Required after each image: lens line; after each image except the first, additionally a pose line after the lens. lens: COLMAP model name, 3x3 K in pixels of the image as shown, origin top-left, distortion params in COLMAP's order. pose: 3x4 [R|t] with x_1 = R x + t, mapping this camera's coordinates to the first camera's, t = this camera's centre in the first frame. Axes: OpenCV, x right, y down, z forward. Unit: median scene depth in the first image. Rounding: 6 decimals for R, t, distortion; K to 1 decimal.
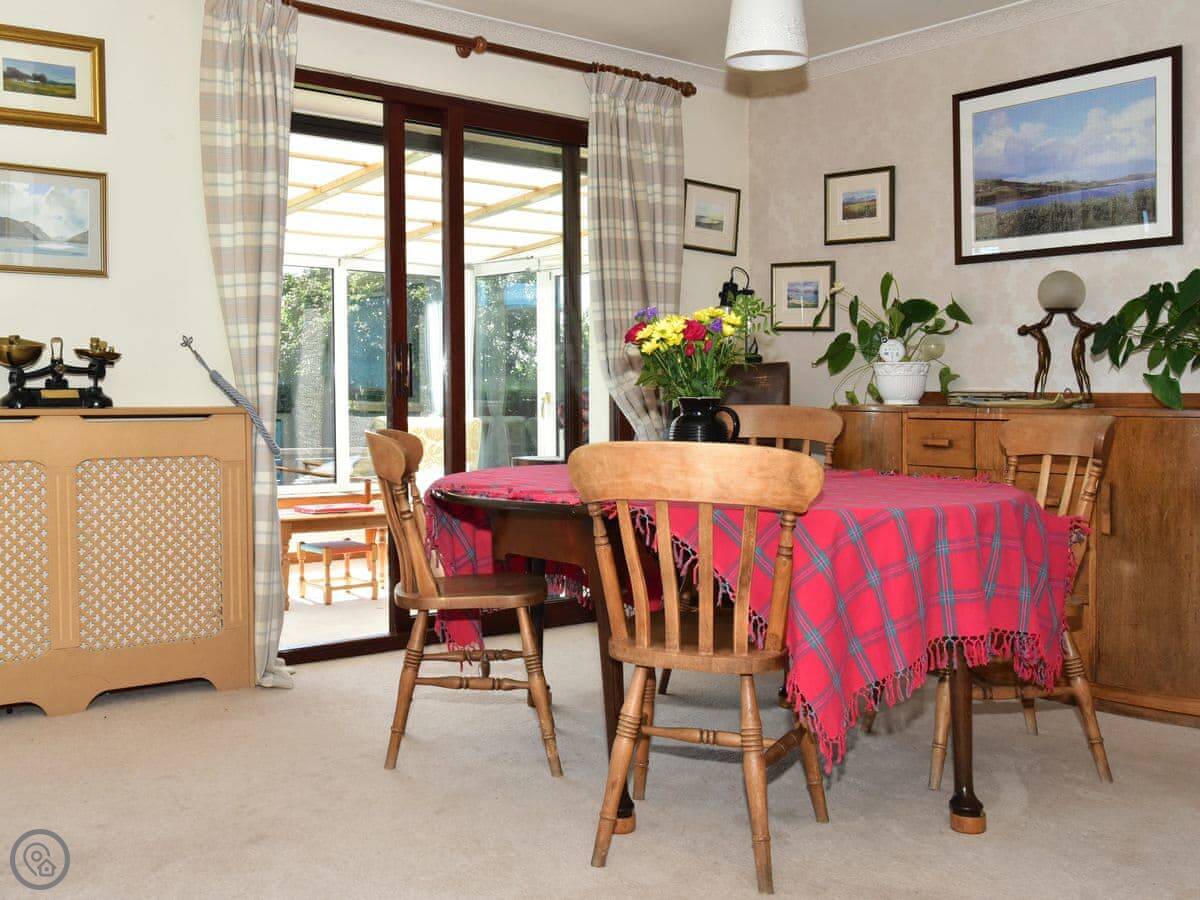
lens RADIAL K [[998.9, 0, 600.0], [0, 998.9, 450.0], [0, 0, 1]] dist [-0.000566, 0.009831]
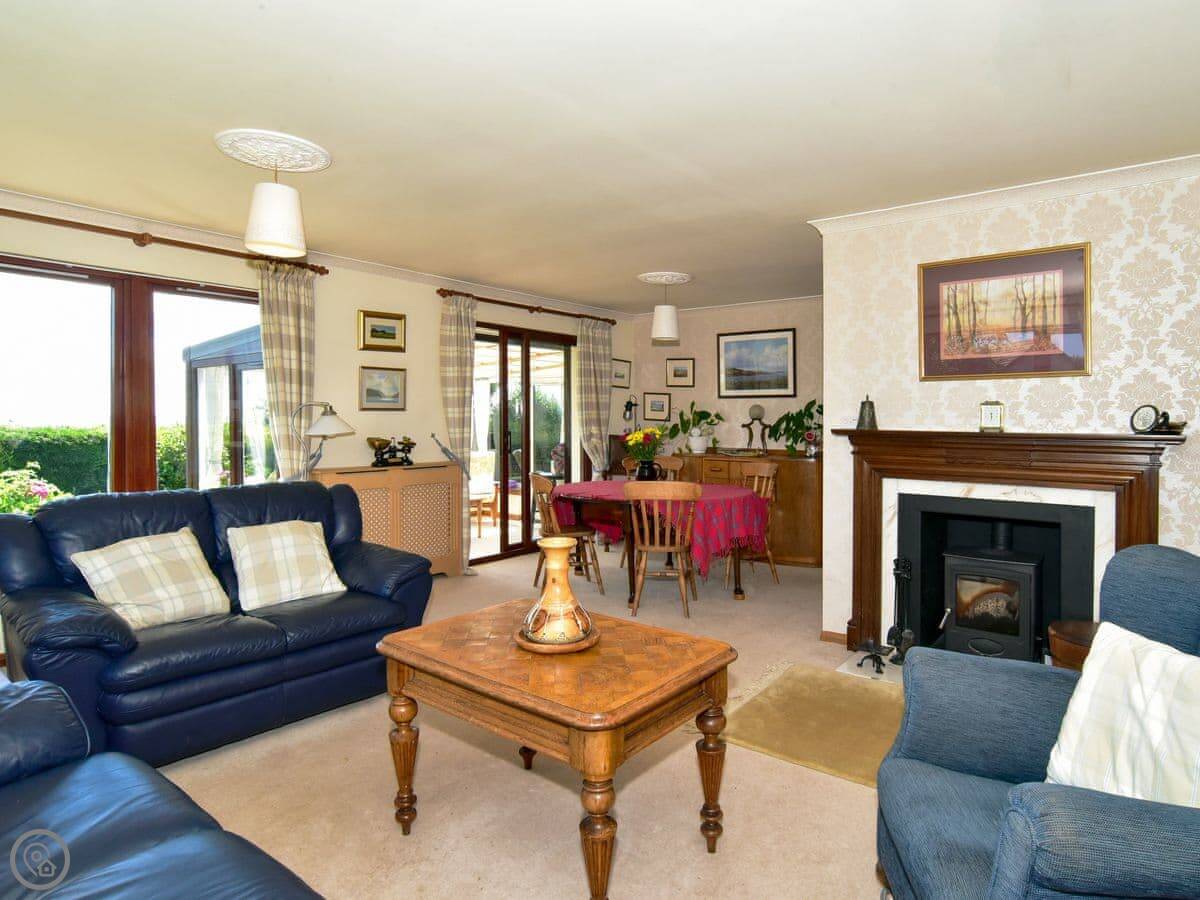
lens RADIAL K [[702.8, 0, 596.0], [0, 702.8, 443.3], [0, 0, 1]] dist [0.001092, 0.003391]
pose [[0.965293, -0.013278, 0.260832, -0.458749], [0.010069, 0.999856, 0.013633, -0.104436], [-0.260975, -0.010534, 0.965288, -0.729418]]
